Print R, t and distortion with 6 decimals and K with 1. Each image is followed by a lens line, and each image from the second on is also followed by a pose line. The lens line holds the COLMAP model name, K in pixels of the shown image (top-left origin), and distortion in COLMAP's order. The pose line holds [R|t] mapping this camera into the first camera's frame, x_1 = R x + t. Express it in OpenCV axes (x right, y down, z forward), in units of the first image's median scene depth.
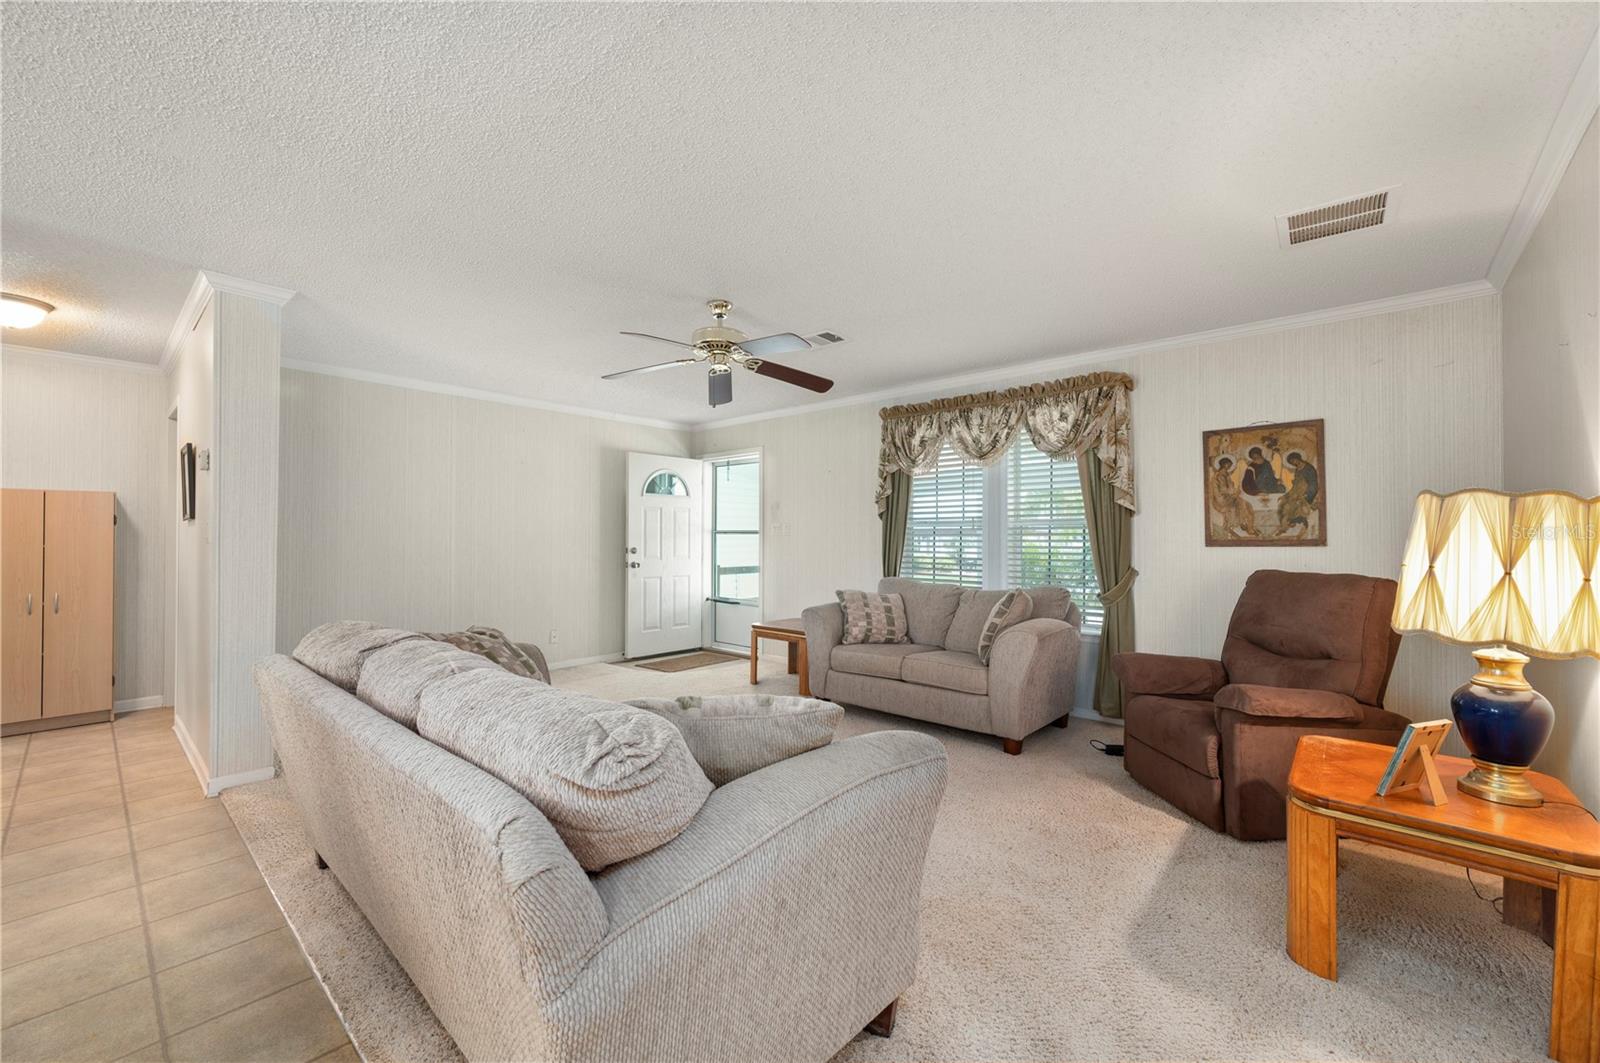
lens RADIAL K [[628.0, 0, 806.0], [0, 628.0, 529.5], [0, 0, 1]] dist [-0.002359, -0.000108]
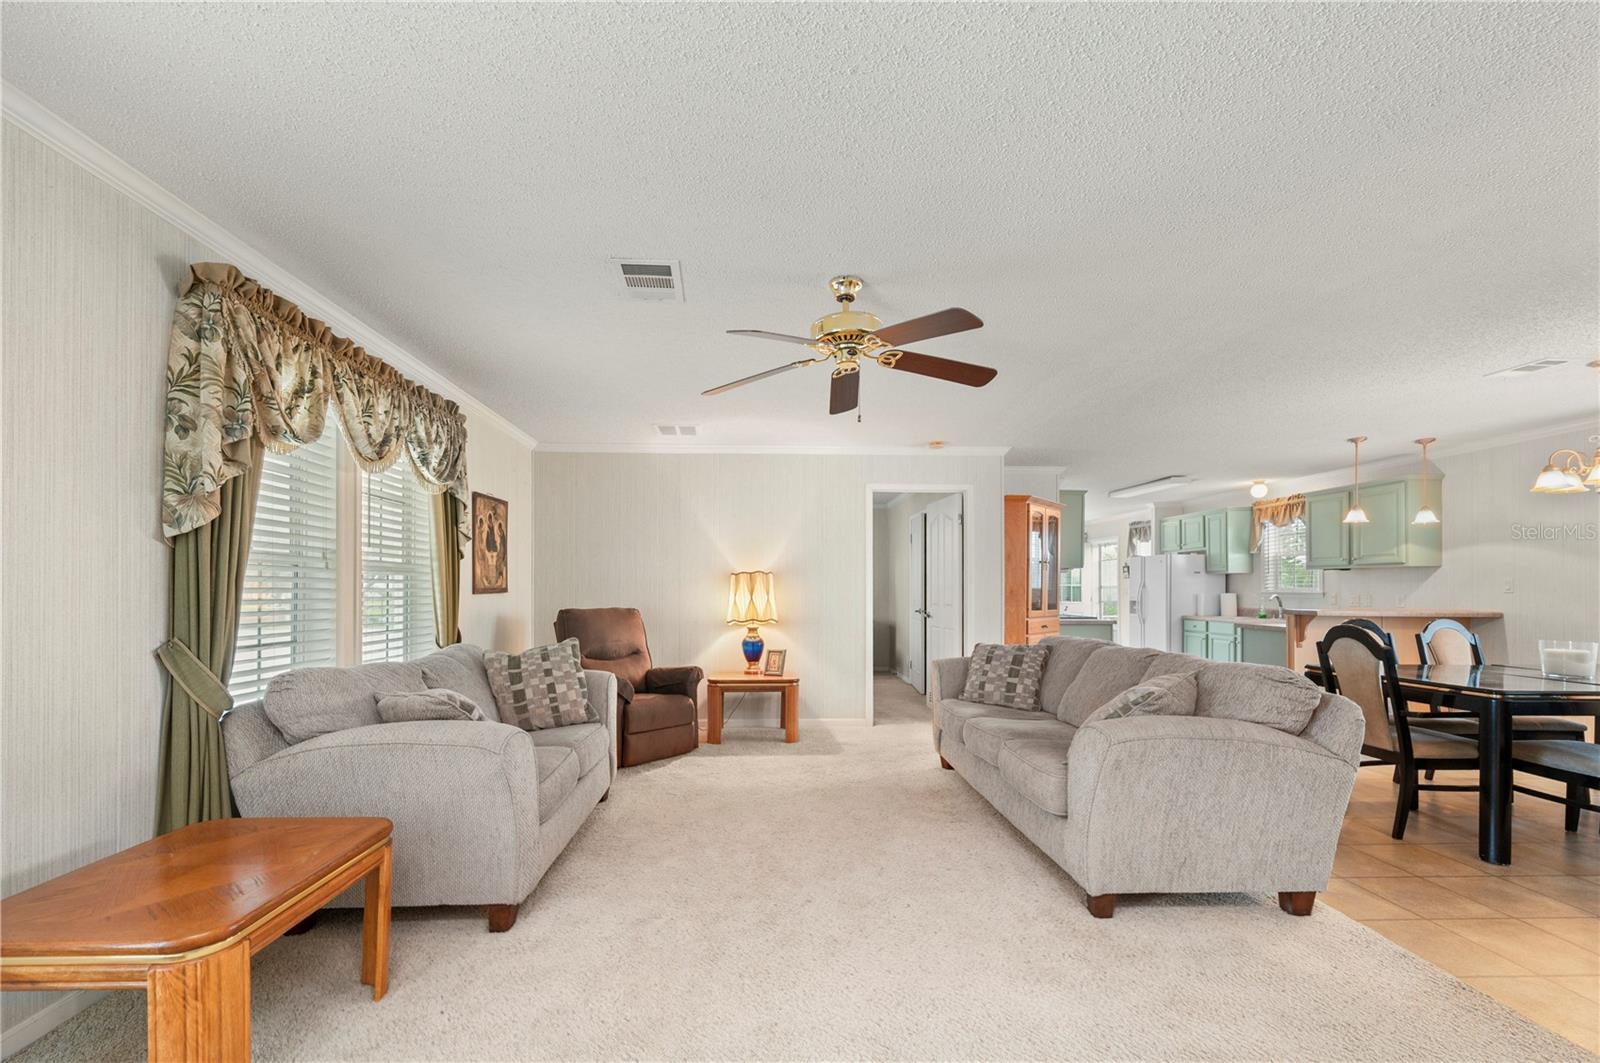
lens RADIAL K [[649.7, 0, 779.9], [0, 649.7, 586.4], [0, 0, 1]] dist [0.000686, 0.000014]
pose [[-0.680648, 0.005683, 0.732588, -0.600554], [-0.007294, 0.999868, -0.014533, 0.026823], [-0.732574, -0.015236, -0.680517, 1.432910]]
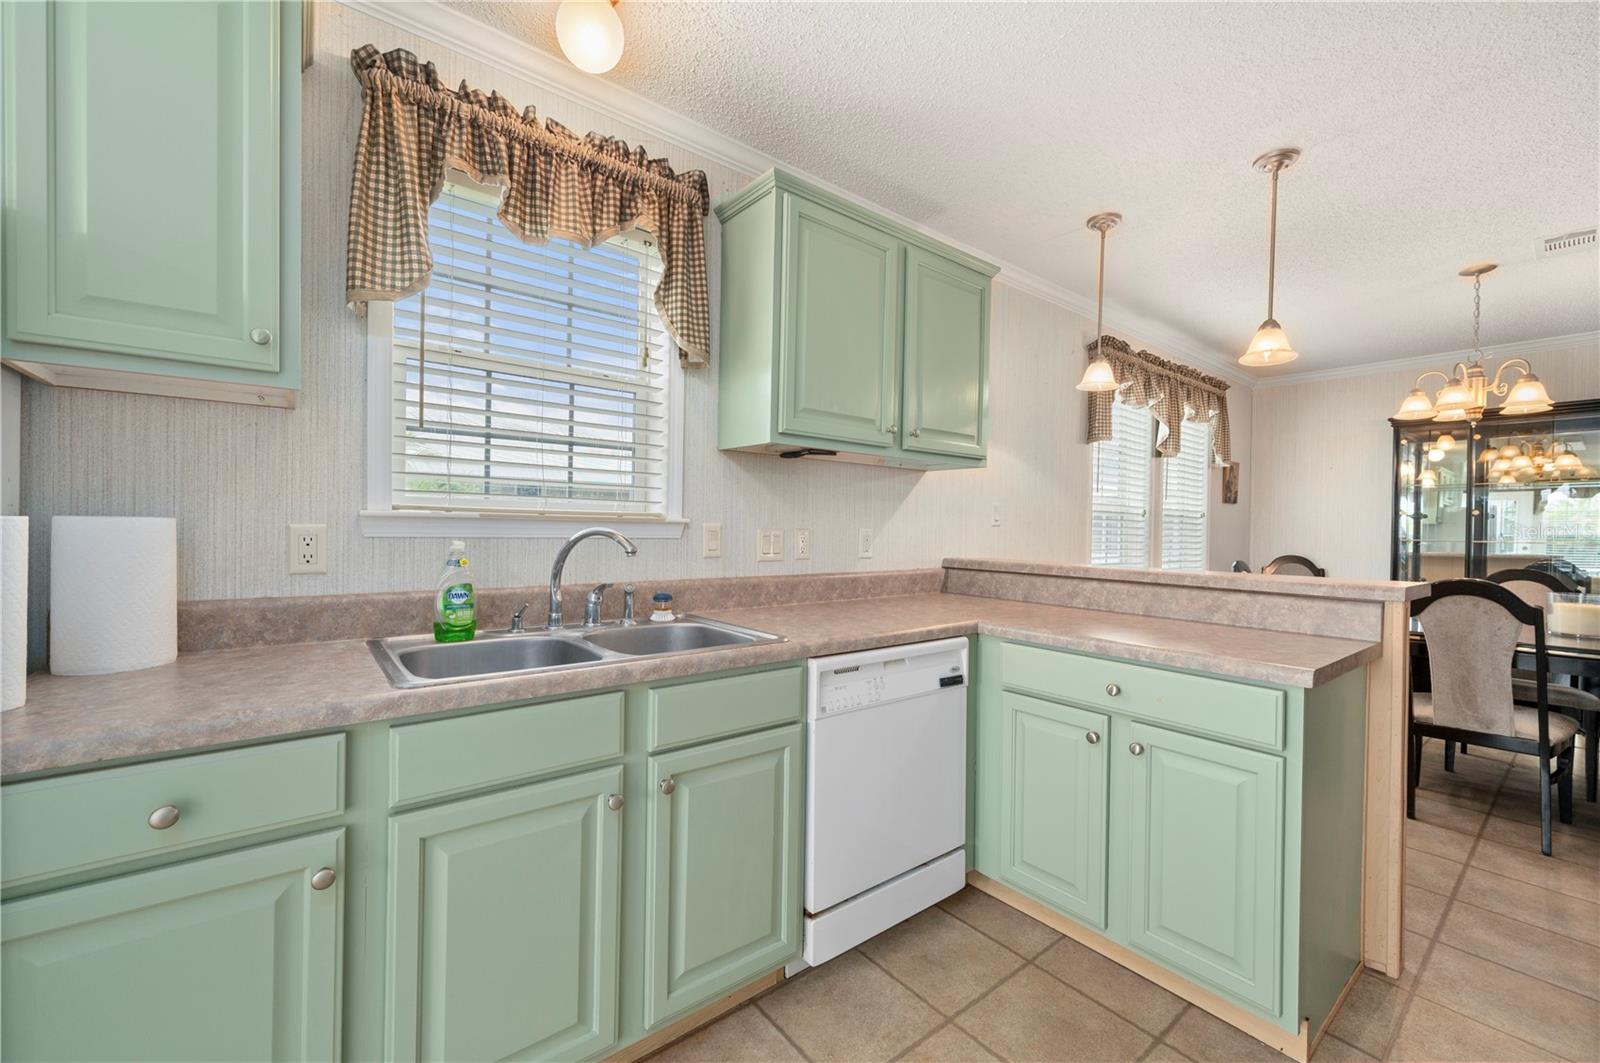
lens RADIAL K [[628.0, 0, 806.0], [0, 628.0, 529.5], [0, 0, 1]] dist [-0.002359, -0.000108]
pose [[-0.170802, 0.007746, -0.985275, 0.244962], [-0.005247, 0.999948, 0.008770, 0.008101], [0.985291, 0.006668, -0.170753, -0.828623]]
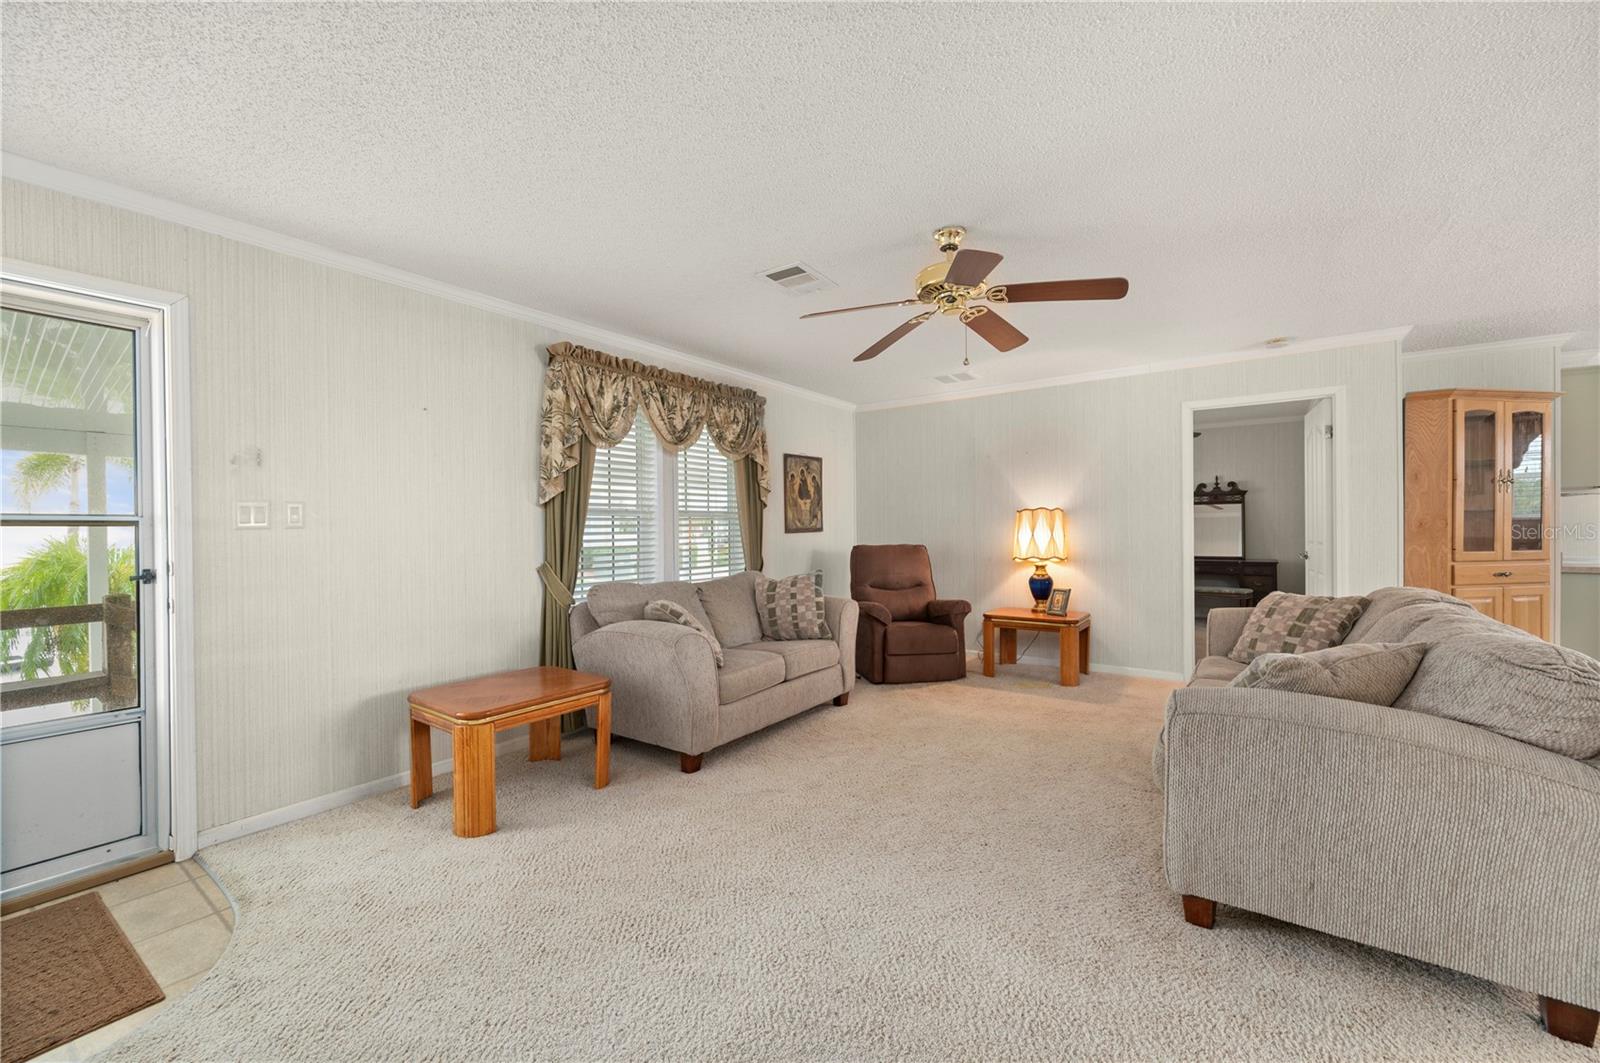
lens RADIAL K [[628.0, 0, 806.0], [0, 628.0, 529.5], [0, 0, 1]] dist [-0.002359, -0.000108]
pose [[-0.091101, 0.000685, 0.995841, -0.826322], [0.001558, 0.999999, -0.000546, 0.019576], [-0.995840, 0.001502, -0.091102, 1.119534]]
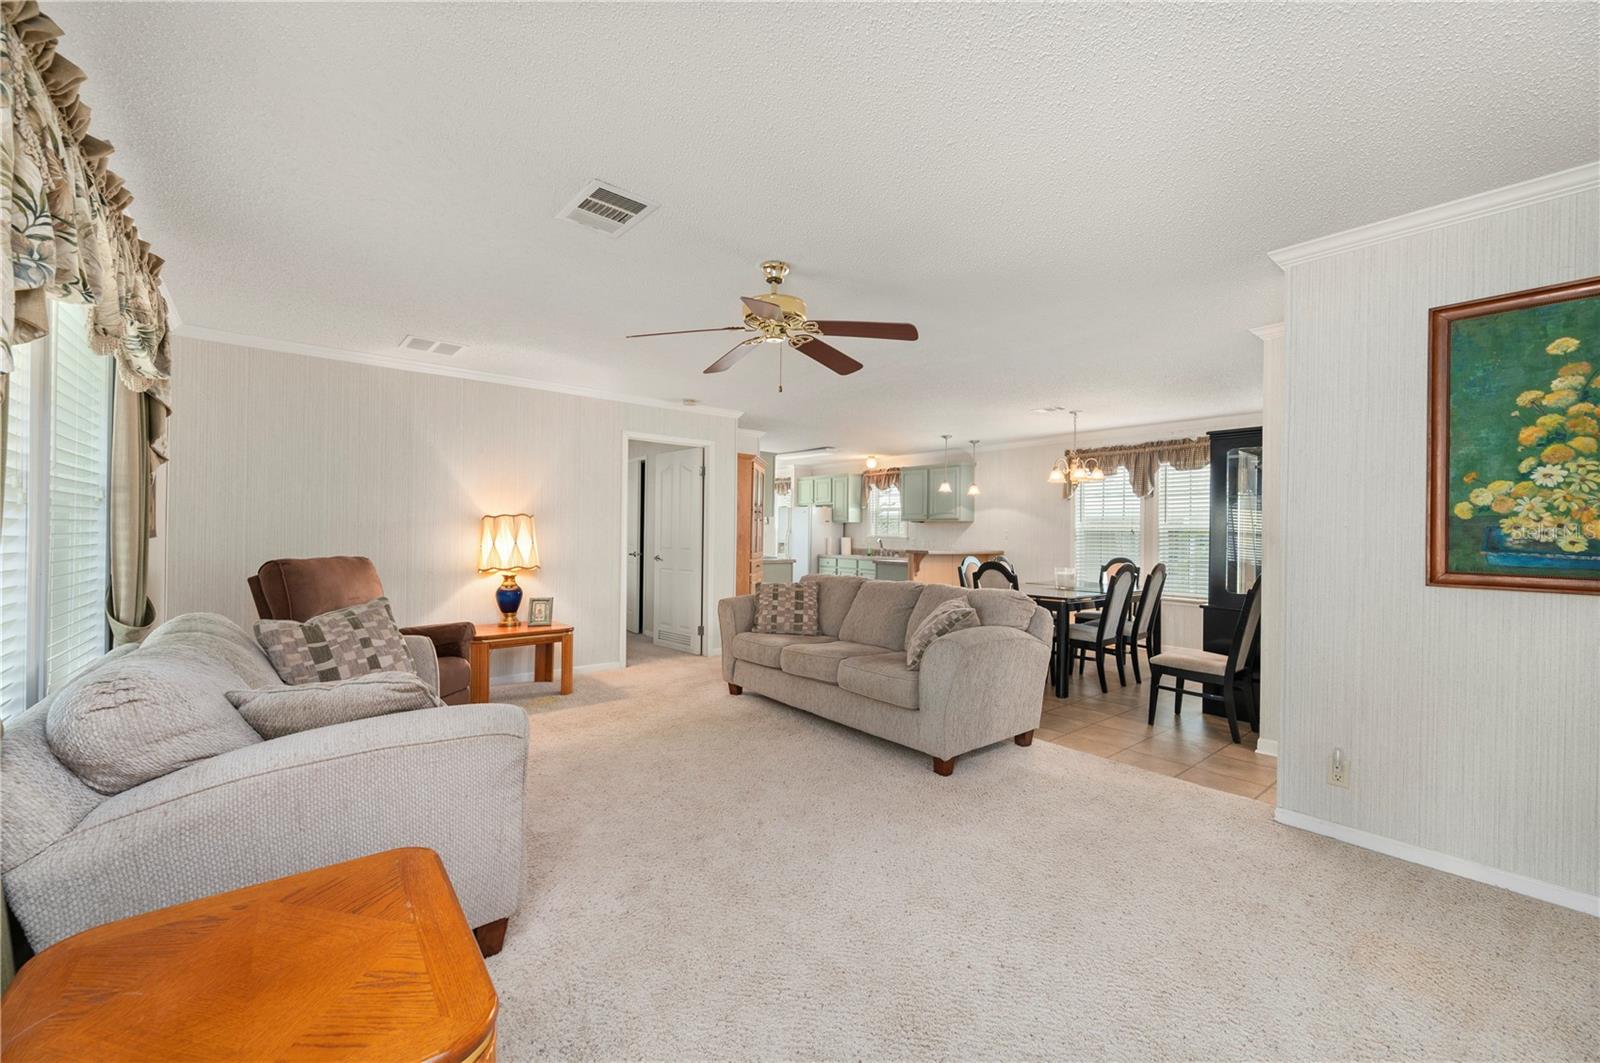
lens RADIAL K [[625.9, 0, 797.8], [0, 625.9, 528.3], [0, 0, 1]] dist [-0.000411, 0.000016]
pose [[-0.985113, -0.006892, 0.171768, -0.286213], [-0.010102, 0.999790, -0.017820, 0.018548], [-0.171610, -0.019290, -0.984976, 1.652214]]
